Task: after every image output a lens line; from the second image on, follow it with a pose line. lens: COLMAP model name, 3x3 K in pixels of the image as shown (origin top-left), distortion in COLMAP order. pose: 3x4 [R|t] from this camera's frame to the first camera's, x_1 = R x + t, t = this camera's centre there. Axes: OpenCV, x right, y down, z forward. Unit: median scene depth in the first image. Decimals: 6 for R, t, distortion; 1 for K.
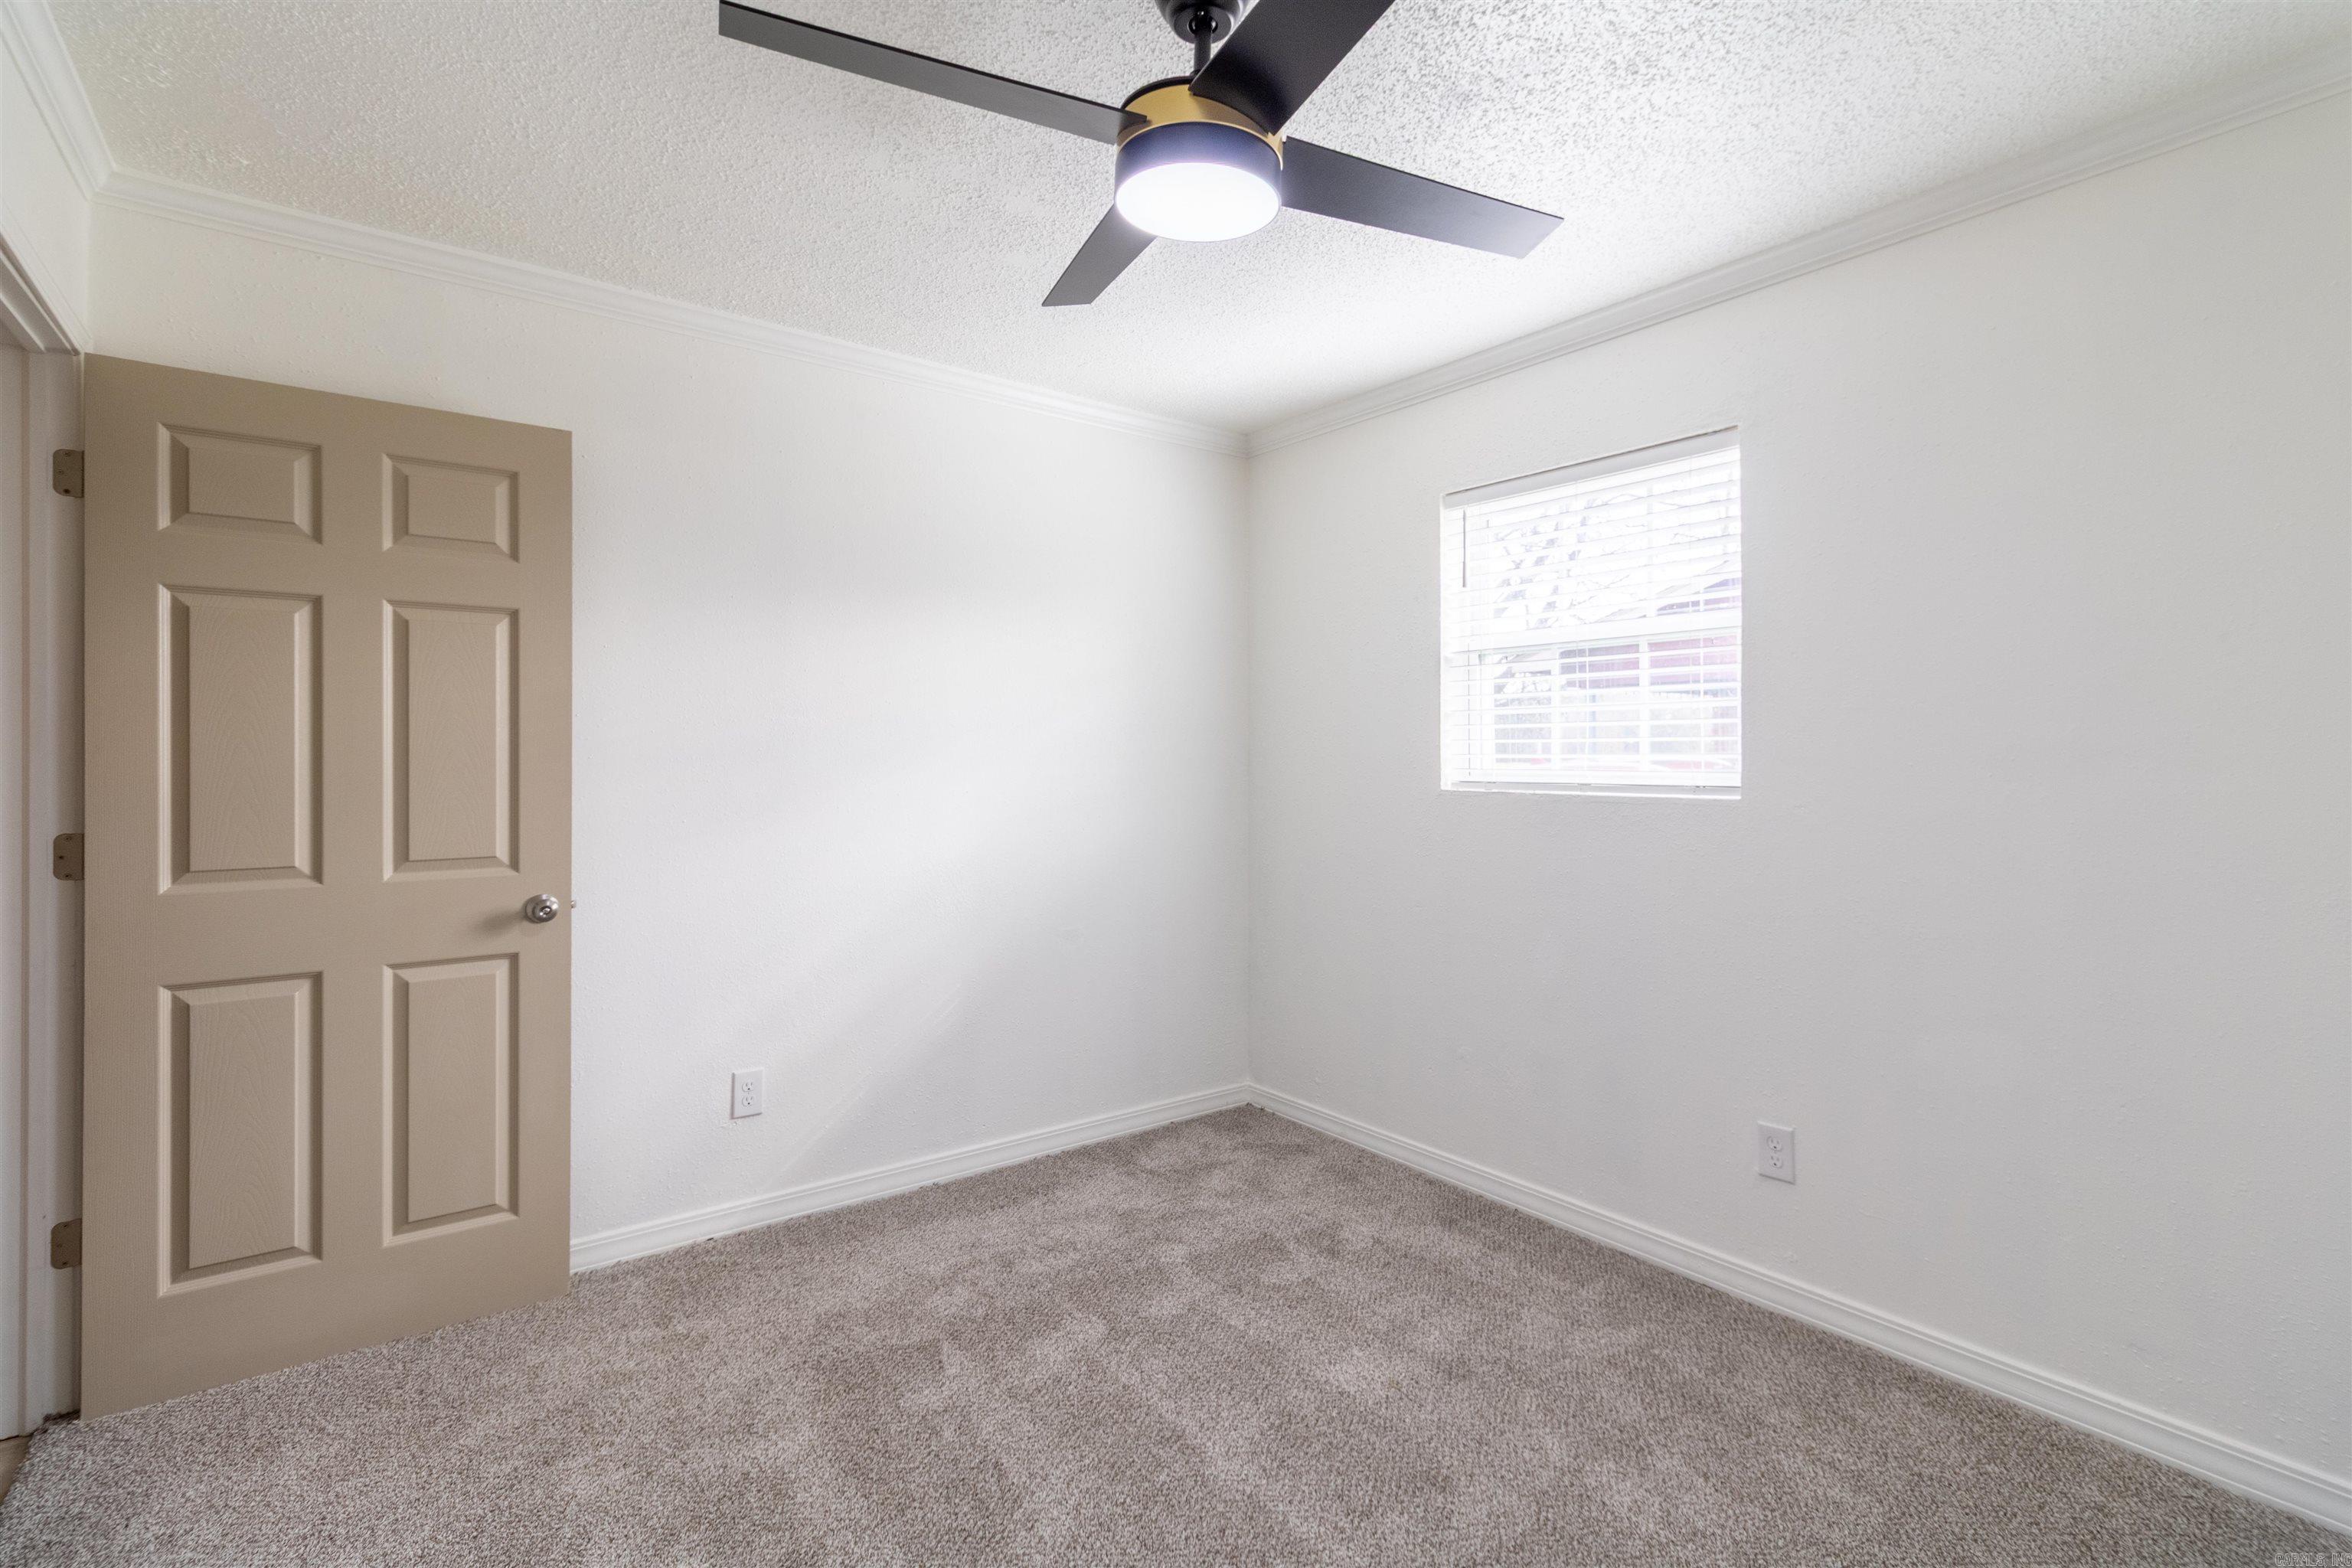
lens RADIAL K [[1107.4, 0, 1184.2], [0, 1107.4, 749.3], [0, 0, 1]] dist [0.001387, 0.000572]
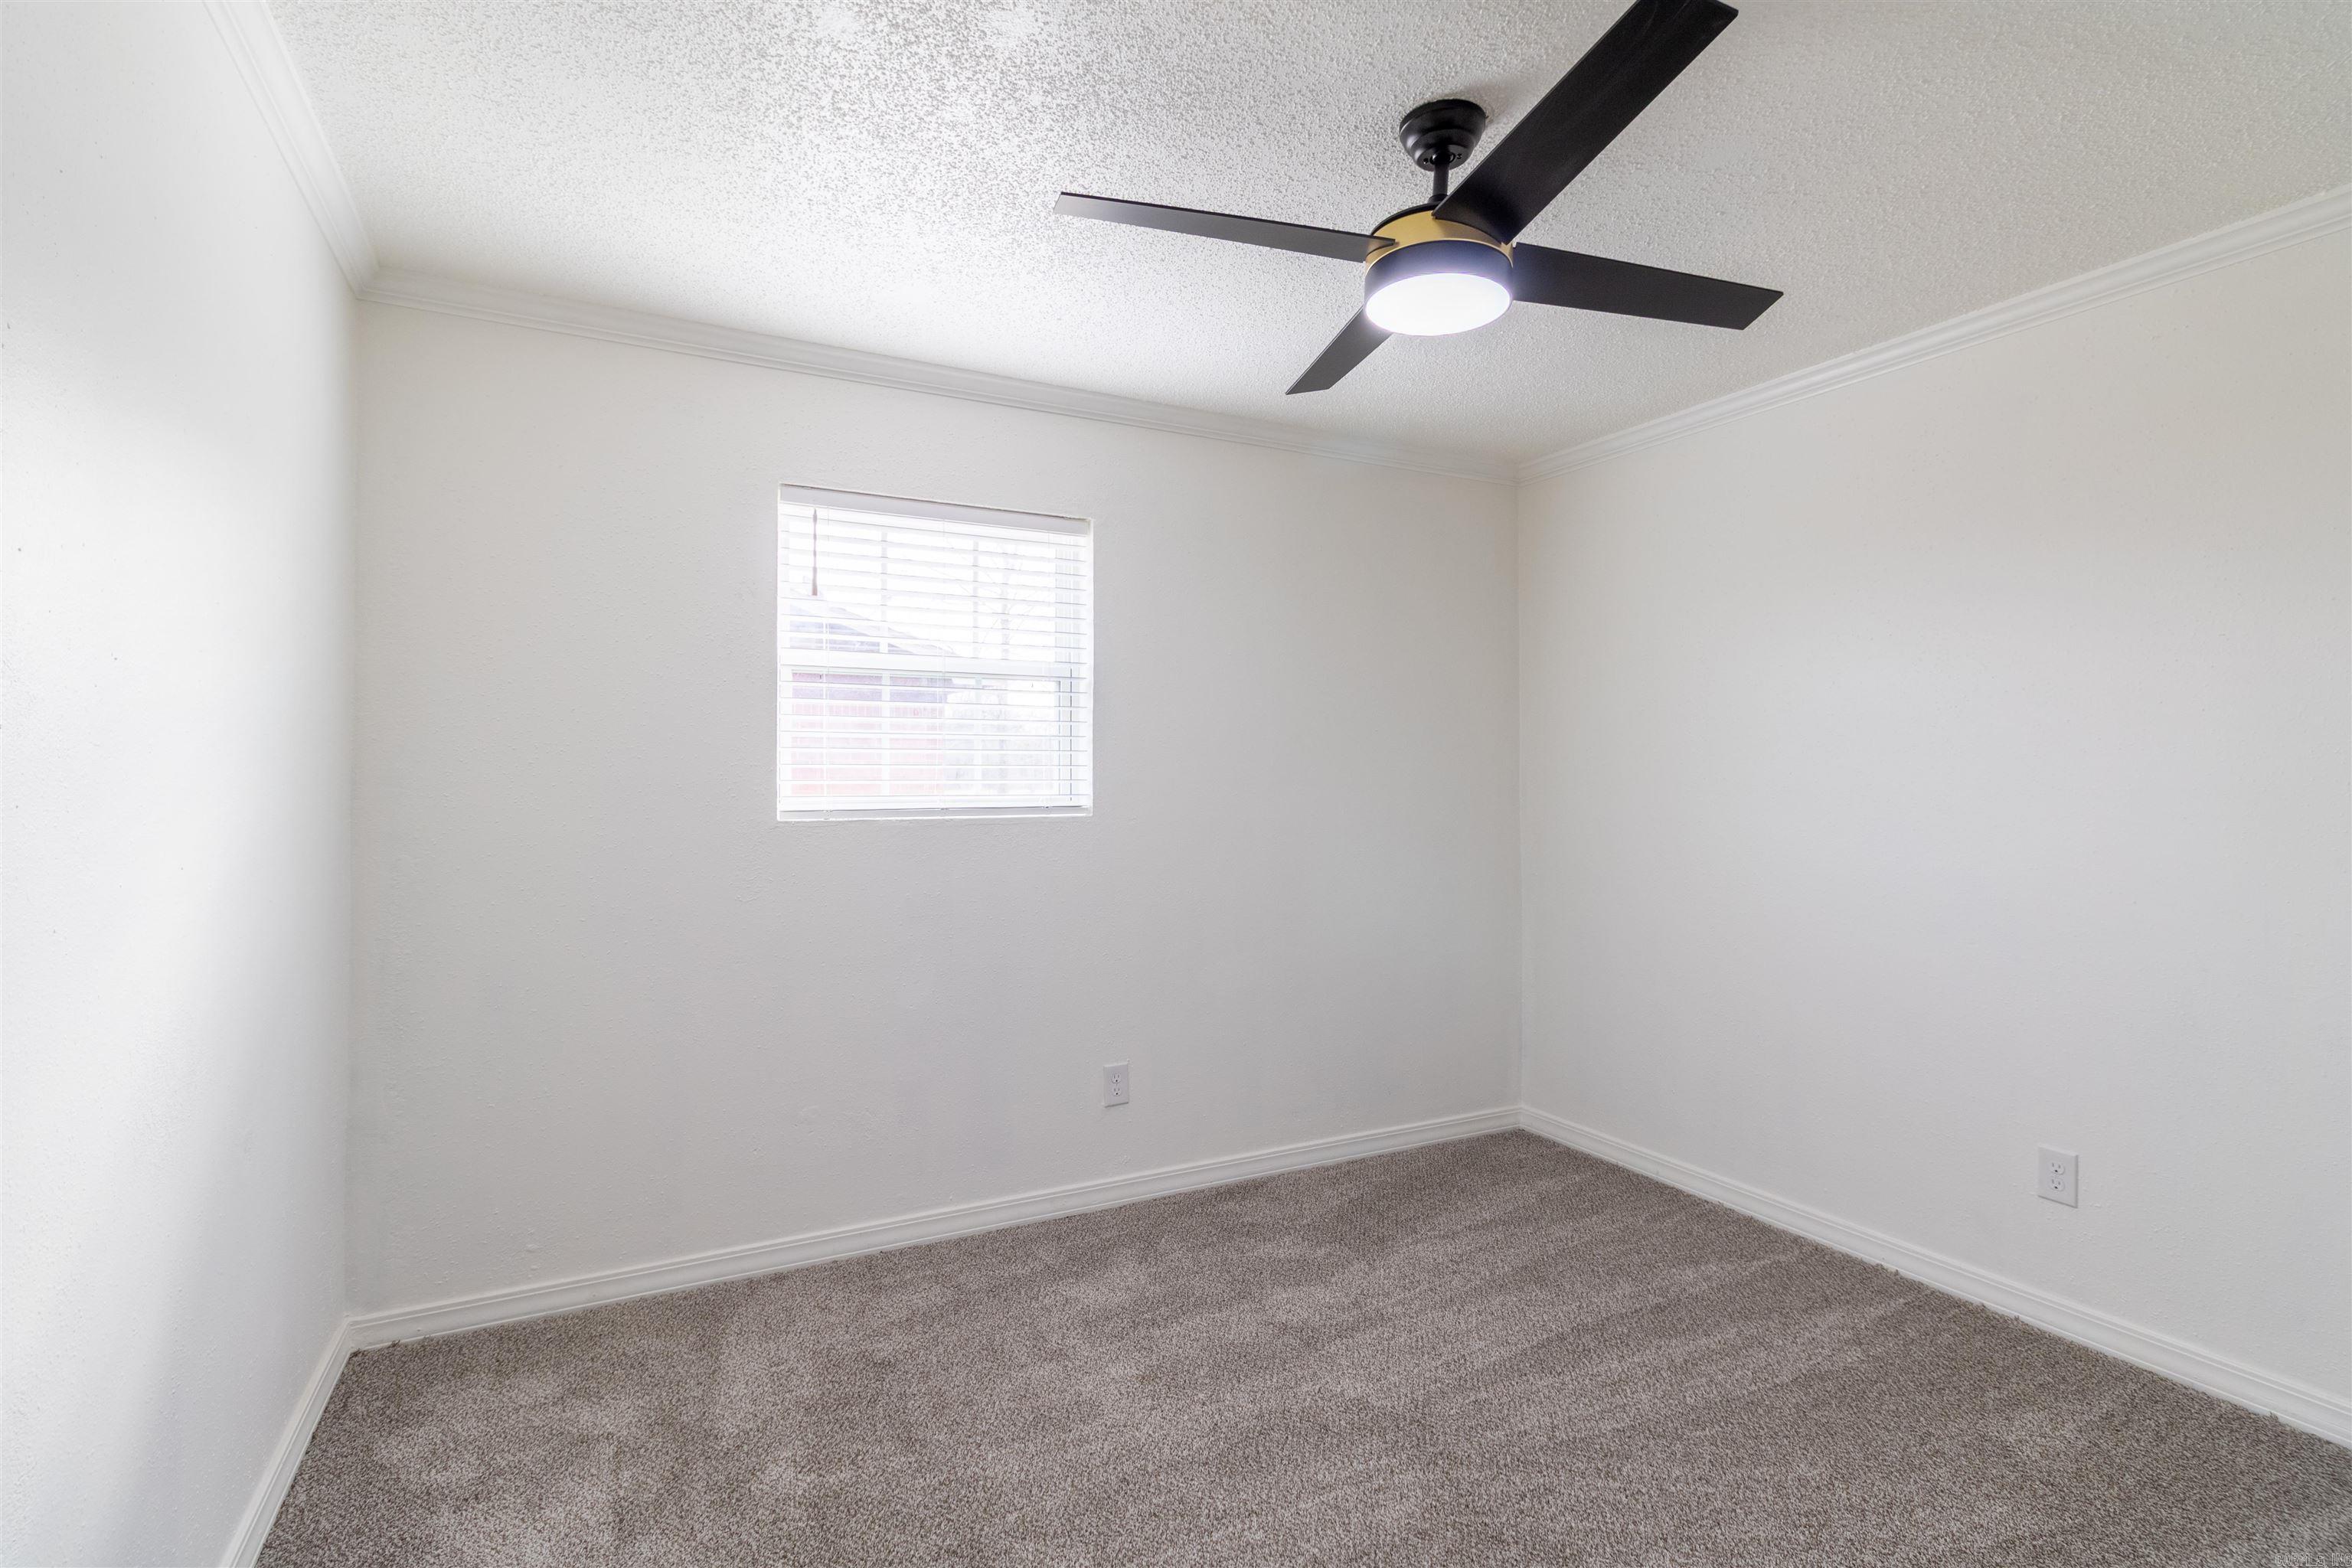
lens RADIAL K [[1087.9, 0, 1179.3], [0, 1087.9, 772.6], [0, 0, 1]] dist [-0.000108, 0.000001]
pose [[0.174089, 0.014307, 0.984626, -0.573157], [0.000954, 0.999892, -0.014697, 0.011695], [-0.984729, 0.003498, 0.174056, 0.557251]]
